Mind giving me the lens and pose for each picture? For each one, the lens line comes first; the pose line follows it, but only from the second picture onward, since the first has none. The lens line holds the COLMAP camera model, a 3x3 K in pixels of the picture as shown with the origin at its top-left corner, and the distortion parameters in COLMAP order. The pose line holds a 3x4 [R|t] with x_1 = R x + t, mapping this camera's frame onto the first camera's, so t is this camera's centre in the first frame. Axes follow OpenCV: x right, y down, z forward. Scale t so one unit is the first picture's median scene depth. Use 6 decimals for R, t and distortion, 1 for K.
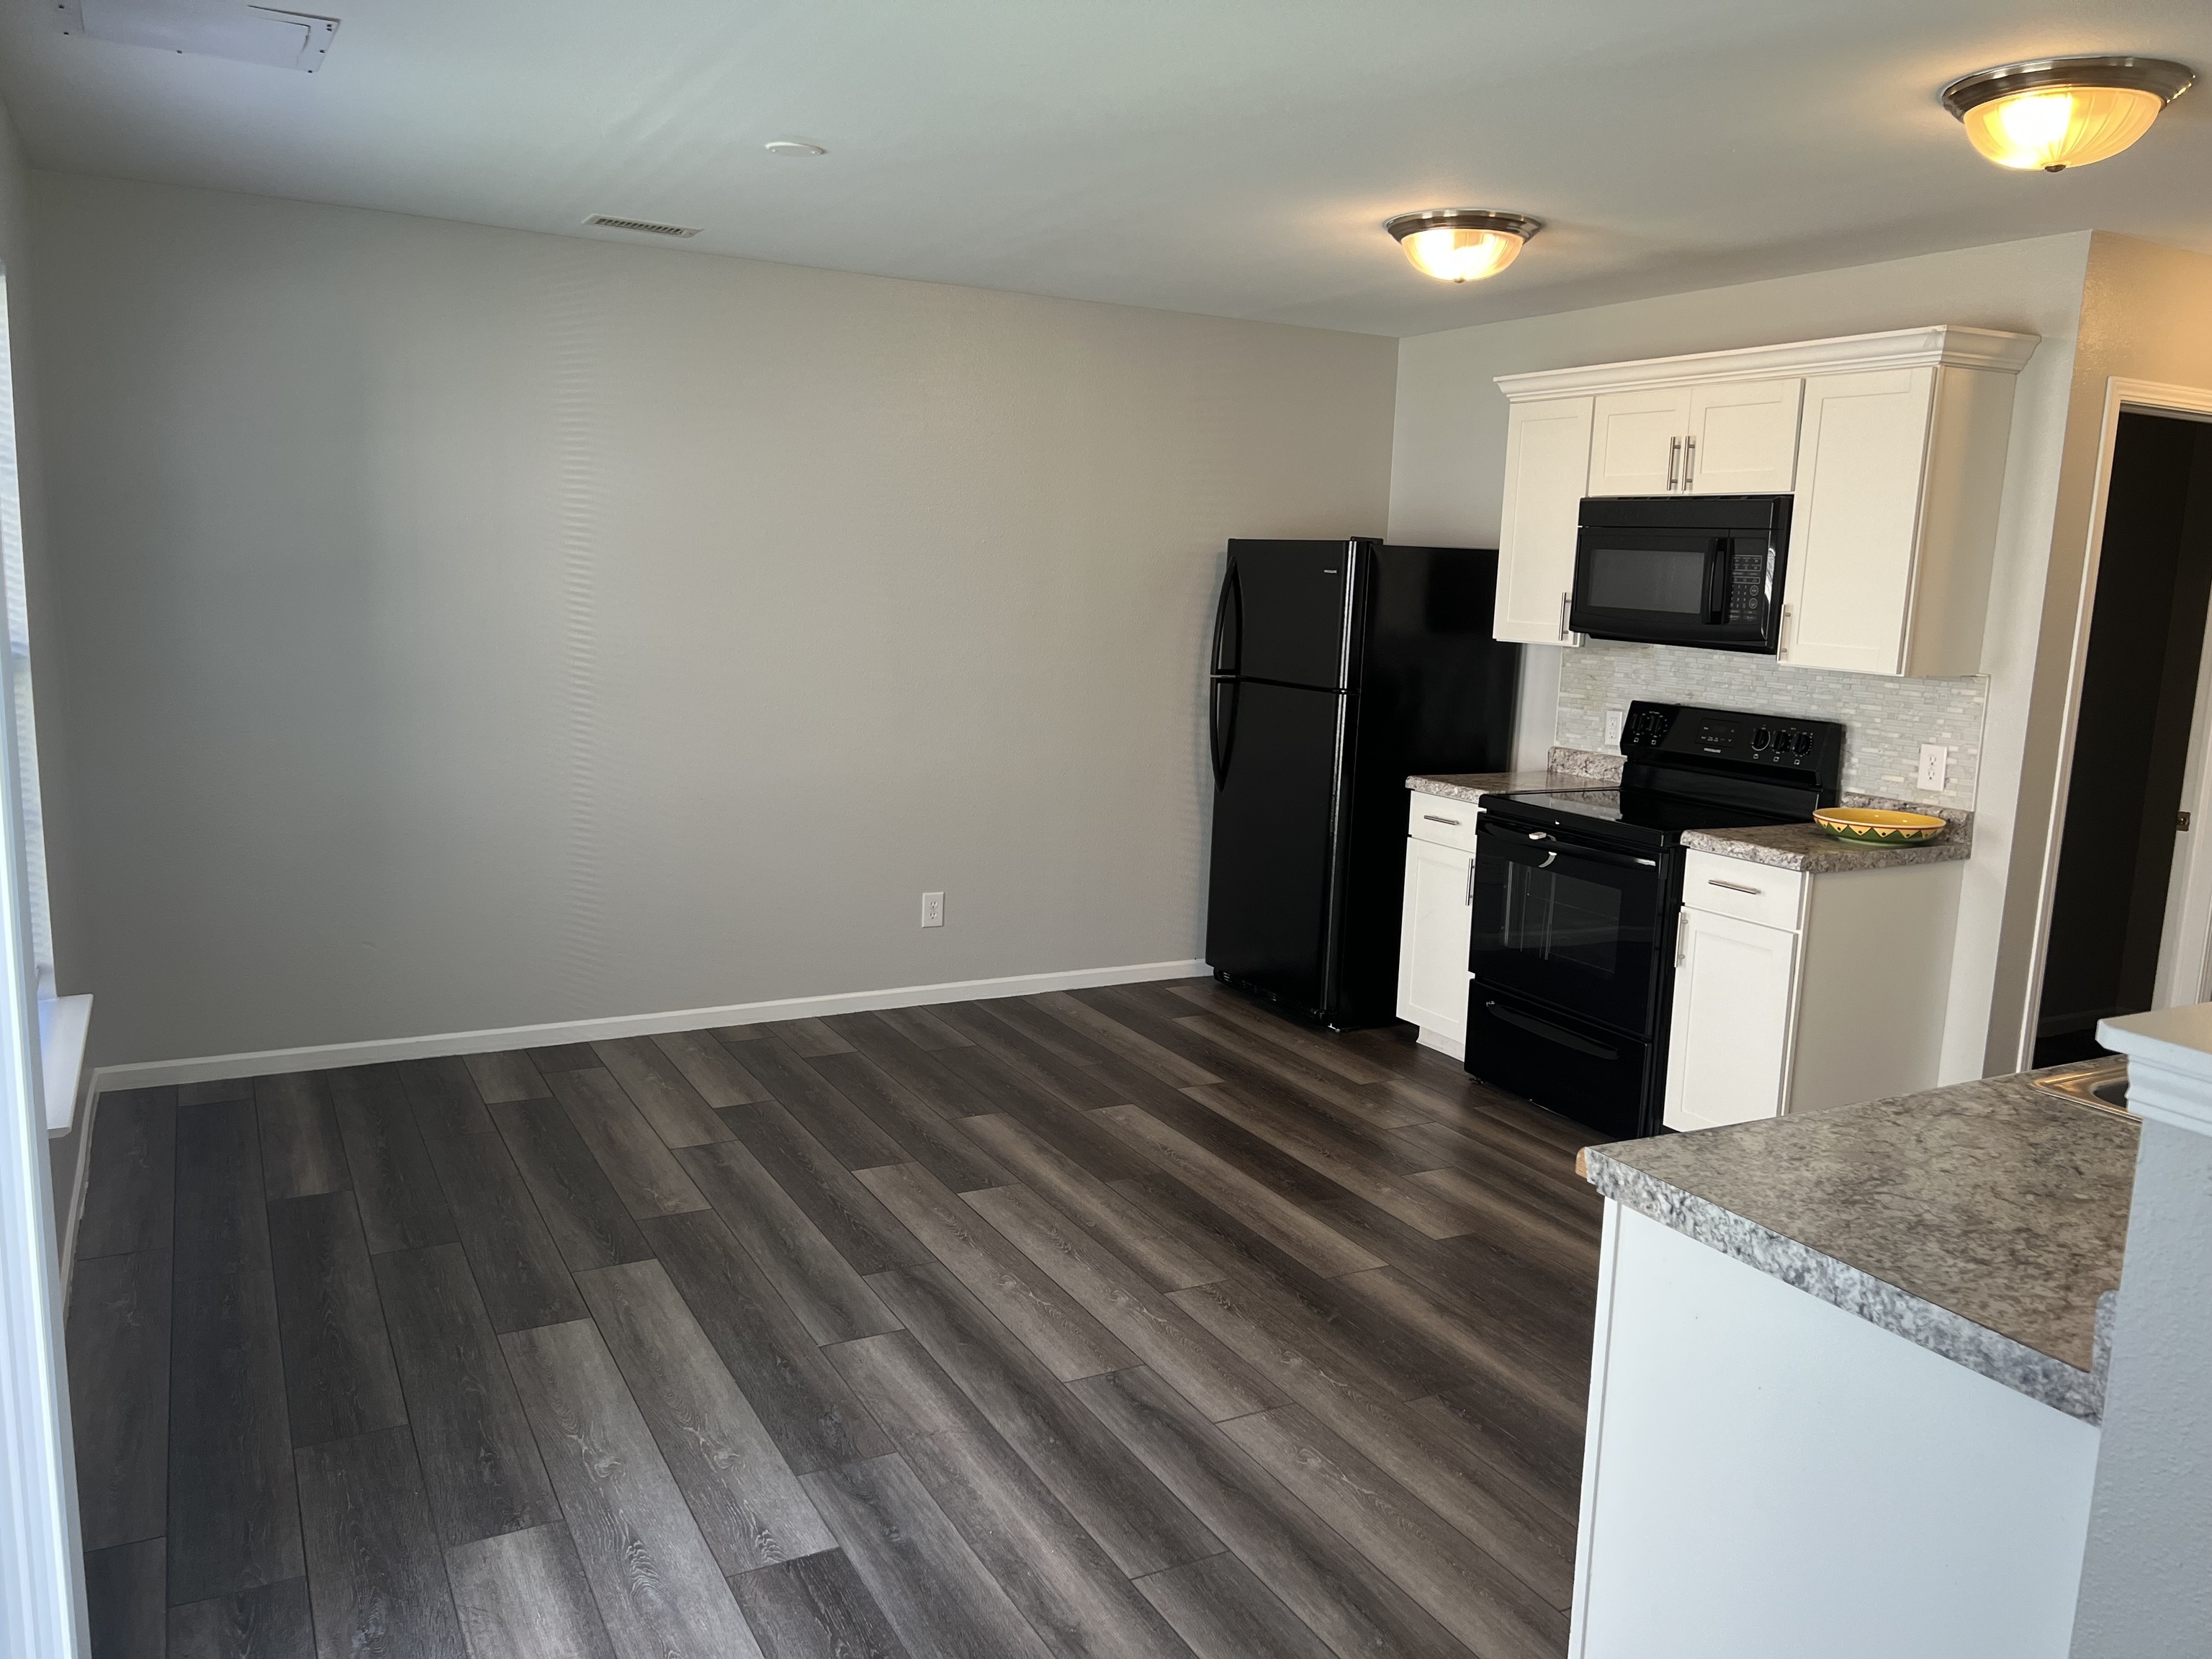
lens RADIAL K [[1676.6, 0, 1111.8], [0, 1676.6, 833.0], [0, 0, 1]] dist [0.044325, -0.046588]
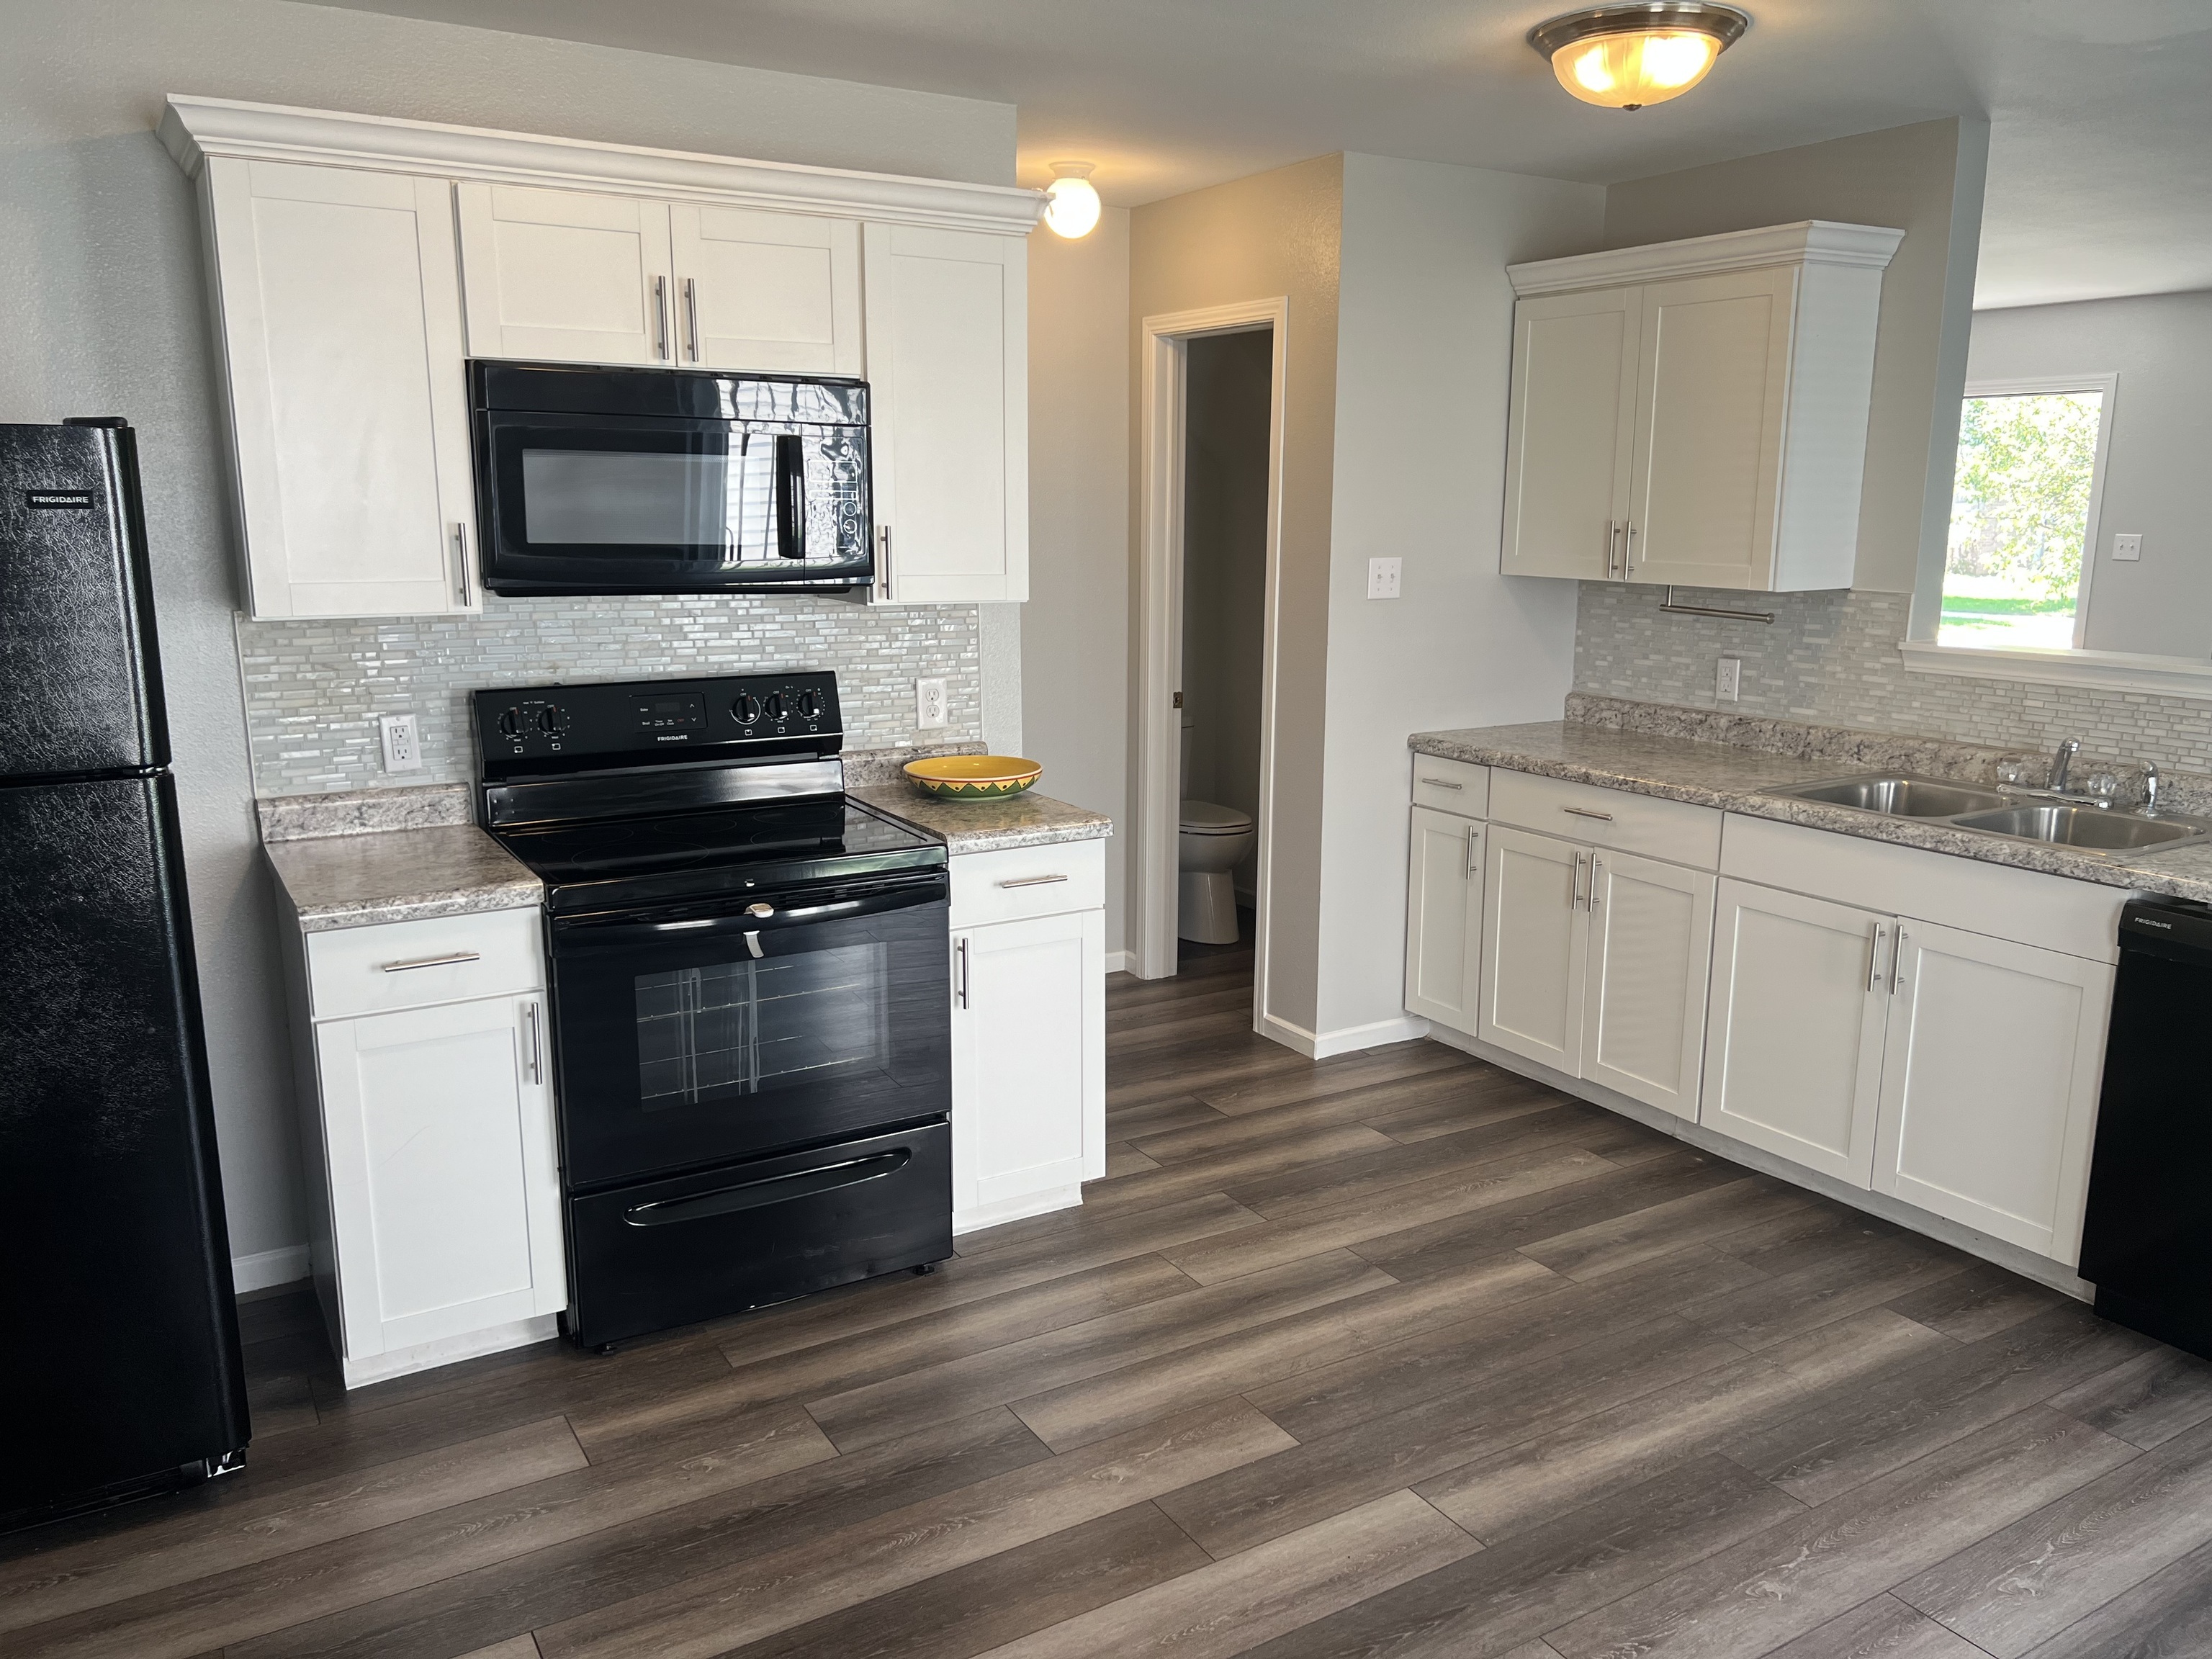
lens RADIAL K [[1676.6, 0, 1116.8], [0, 1676.6, 834.7], [0, 0, 1]] dist [0.044325, -0.046588]
pose [[-0.061742, -0.233366, 0.970427, -0.360321], [0.150696, 0.958956, 0.240195, -0.156528], [-0.986650, 0.161069, -0.024041, 0.868686]]
